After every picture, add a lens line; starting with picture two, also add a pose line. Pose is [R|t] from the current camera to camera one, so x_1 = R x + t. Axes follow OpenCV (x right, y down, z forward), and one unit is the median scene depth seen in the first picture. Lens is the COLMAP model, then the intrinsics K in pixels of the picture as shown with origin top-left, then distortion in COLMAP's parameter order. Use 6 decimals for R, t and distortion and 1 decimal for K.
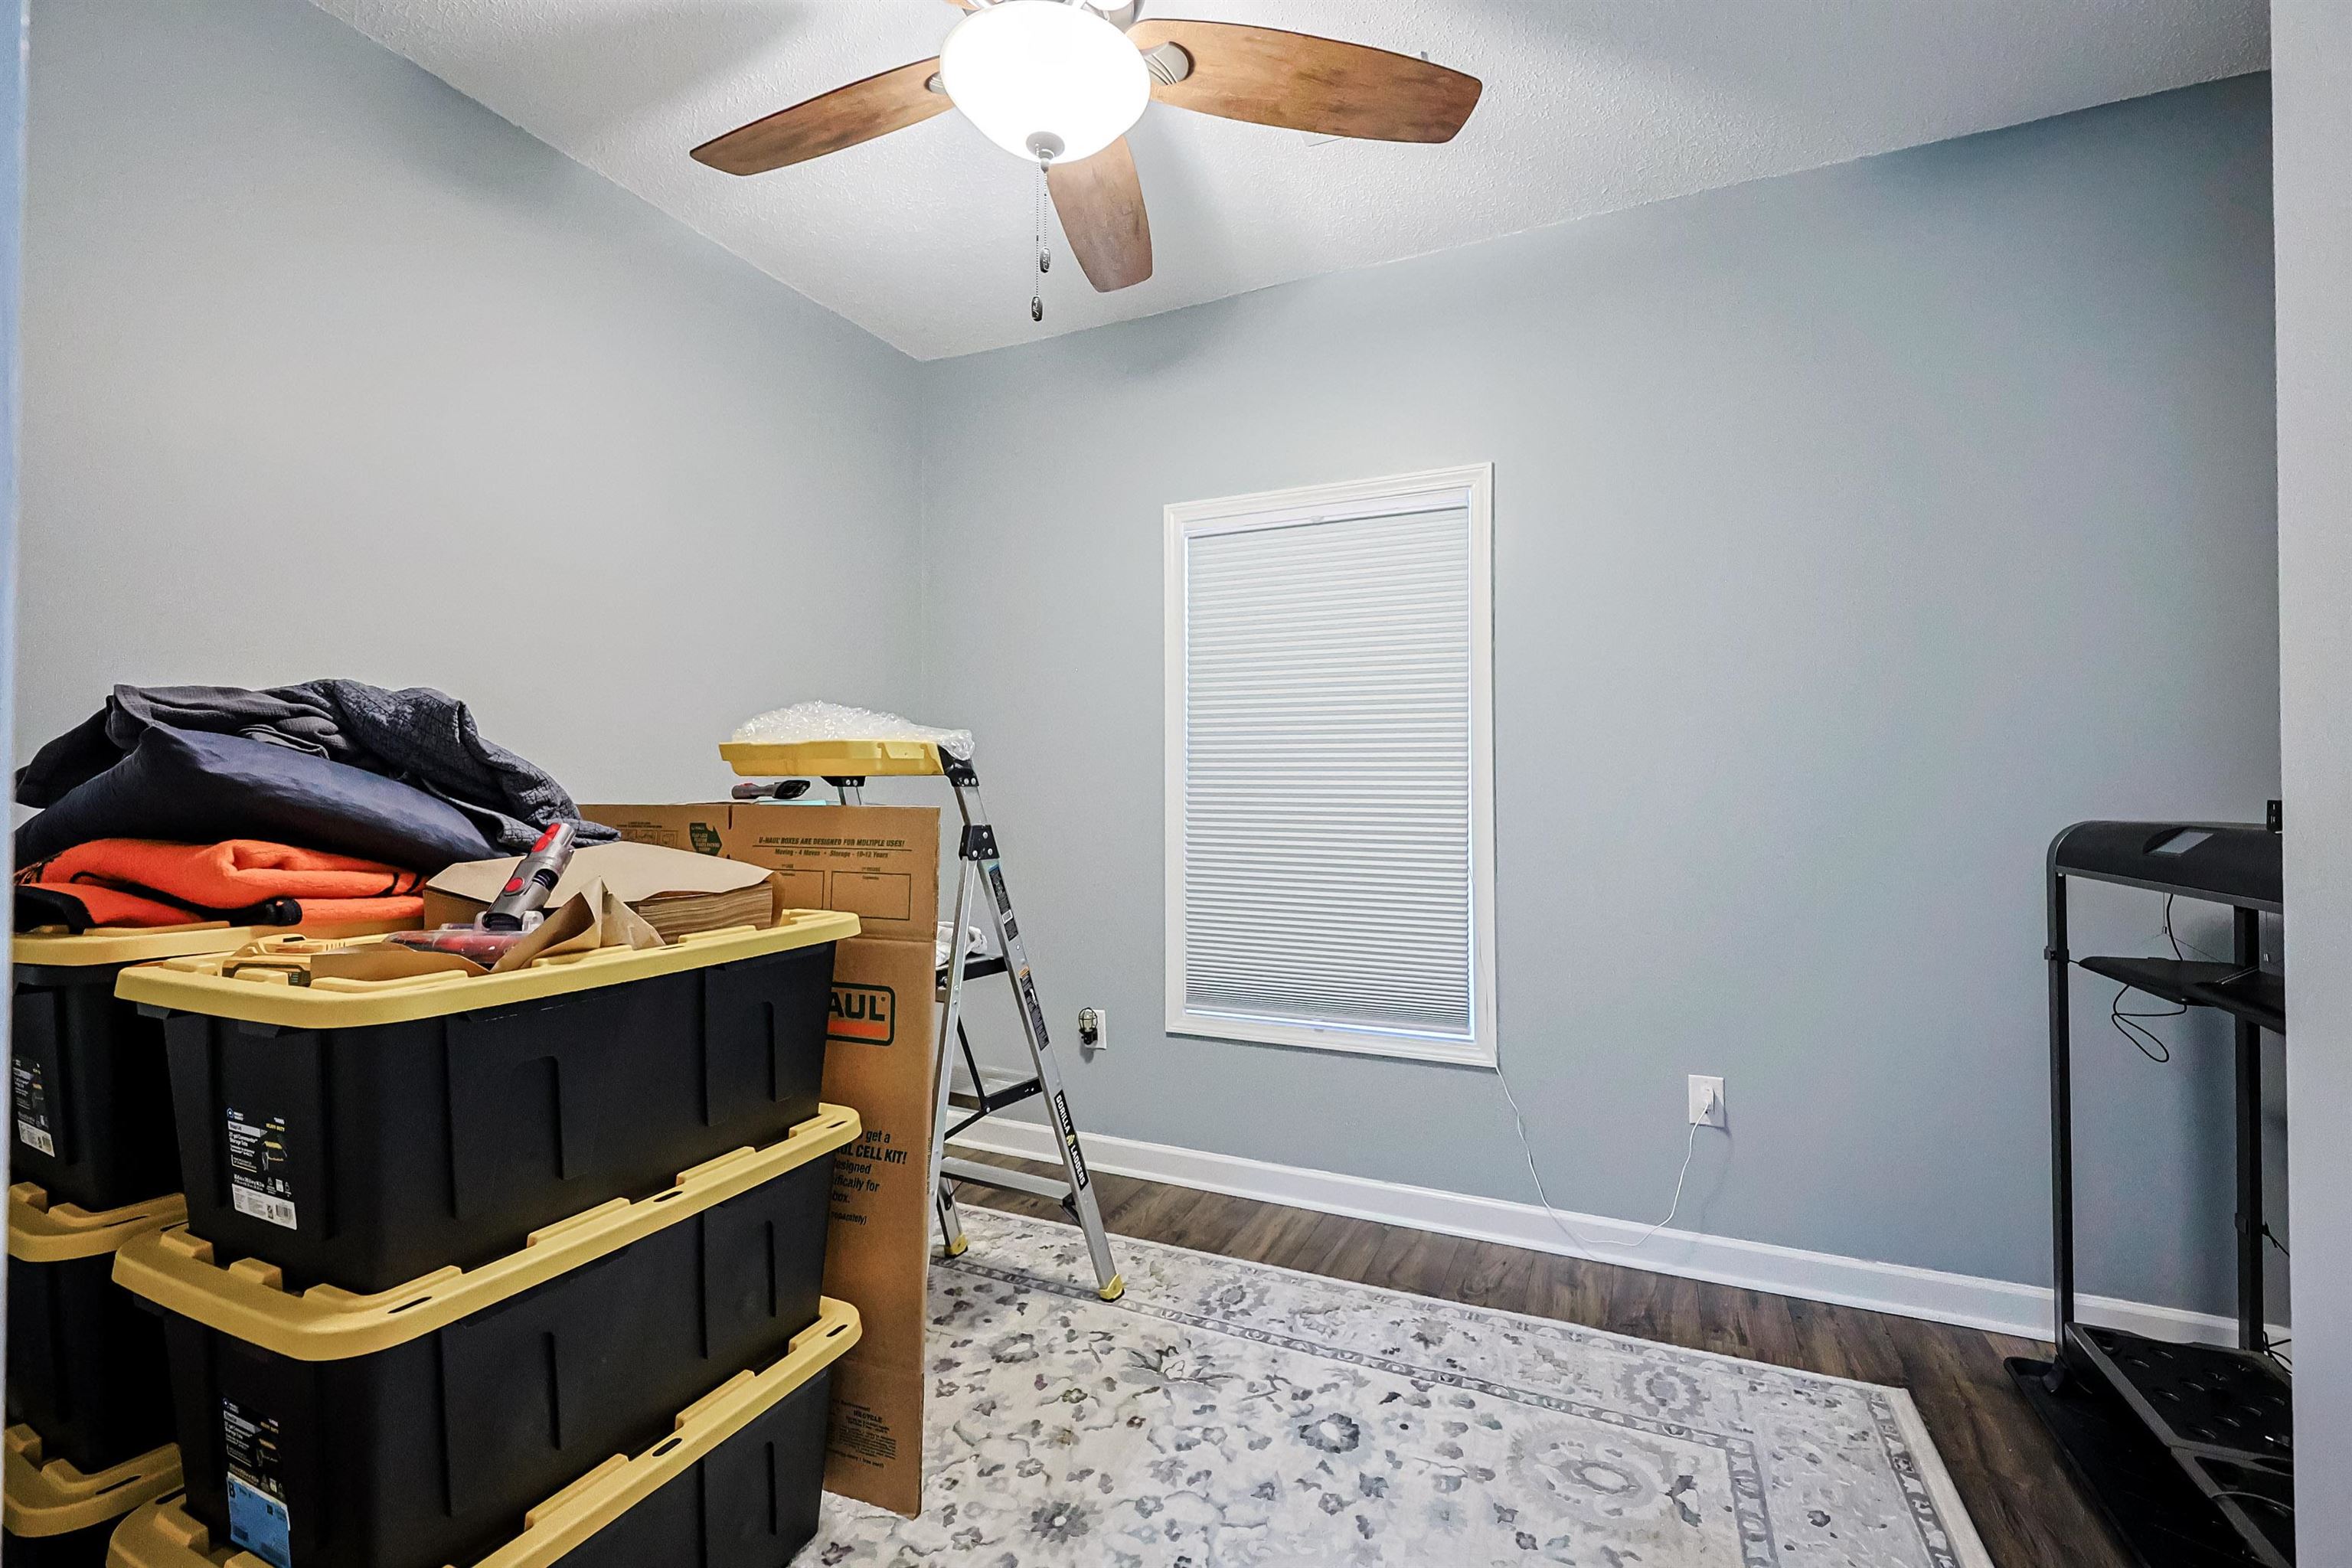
lens RADIAL K [[1032.5, 0, 1172.3], [0, 1032.5, 779.8], [0, 0, 1]] dist [-0.000947, 0.000757]
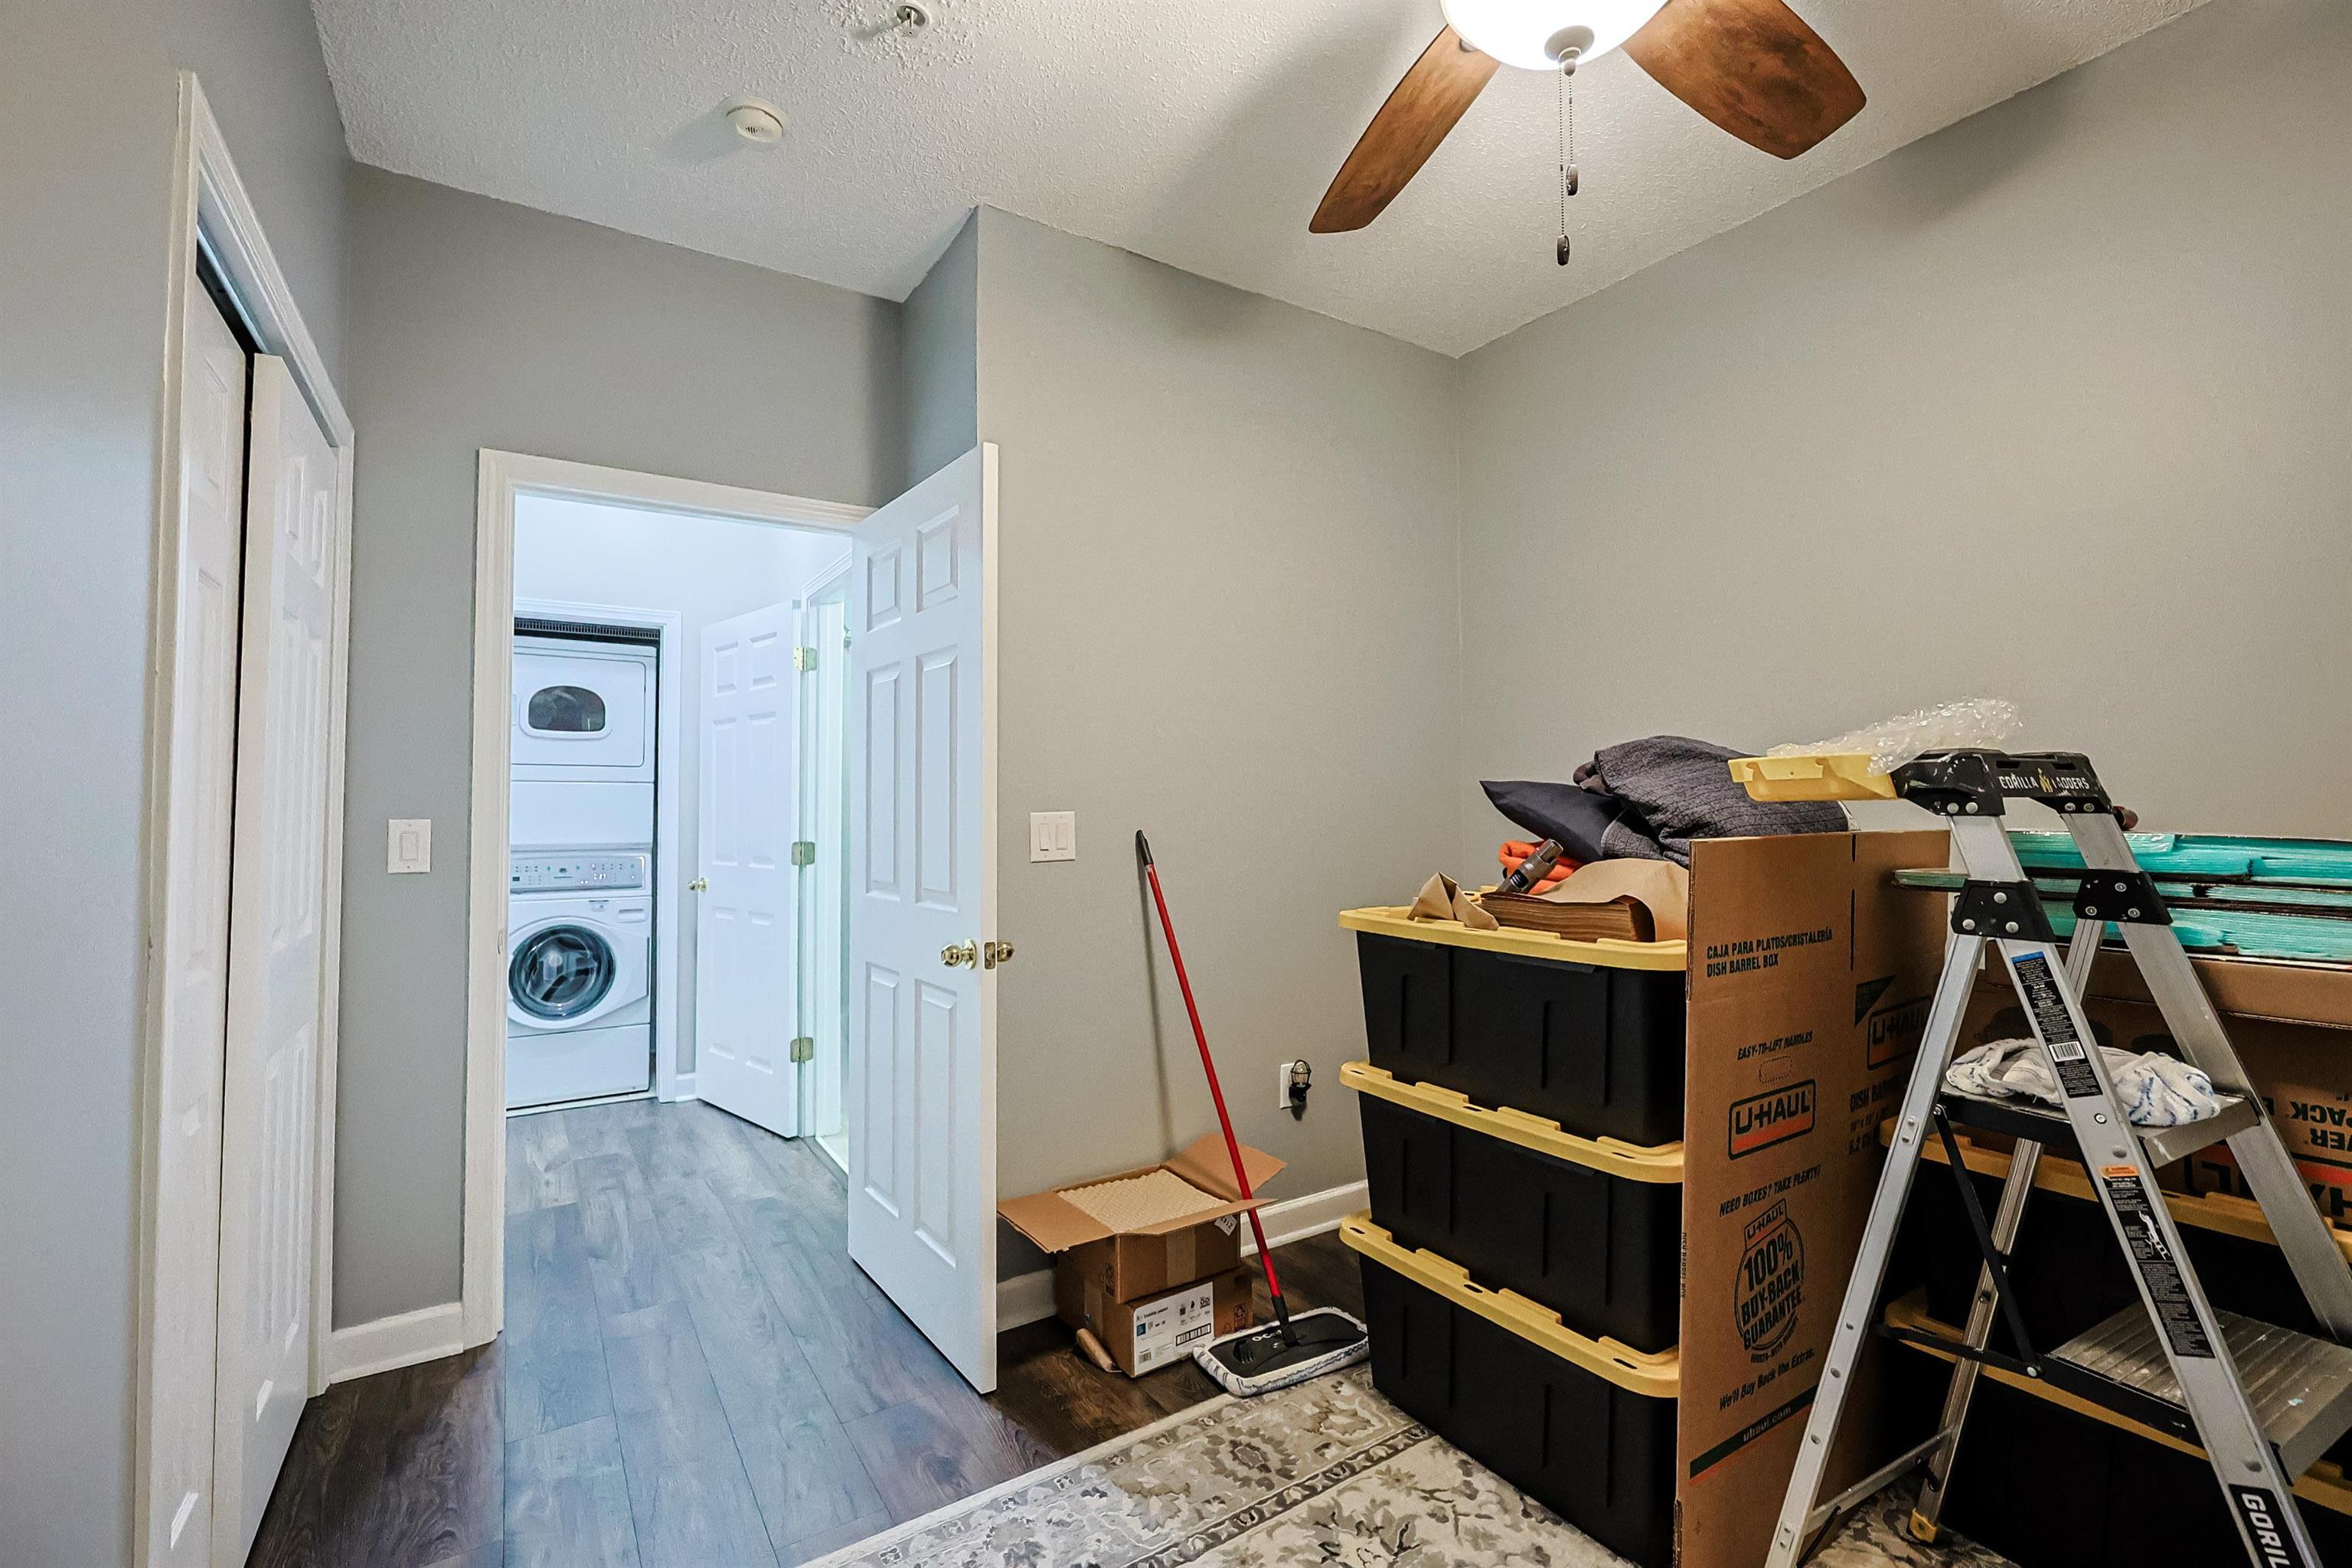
lens RADIAL K [[1032.5, 0, 1178.8], [0, 1032.5, 792.8], [0, 0, 1]] dist [-0.000947, 0.000757]
pose [[-0.547763, -0.006185, -0.836611, 0.745668], [0.011629, 0.999820, -0.015006, -0.004475], [0.836553, -0.017949, -0.547592, 1.197364]]
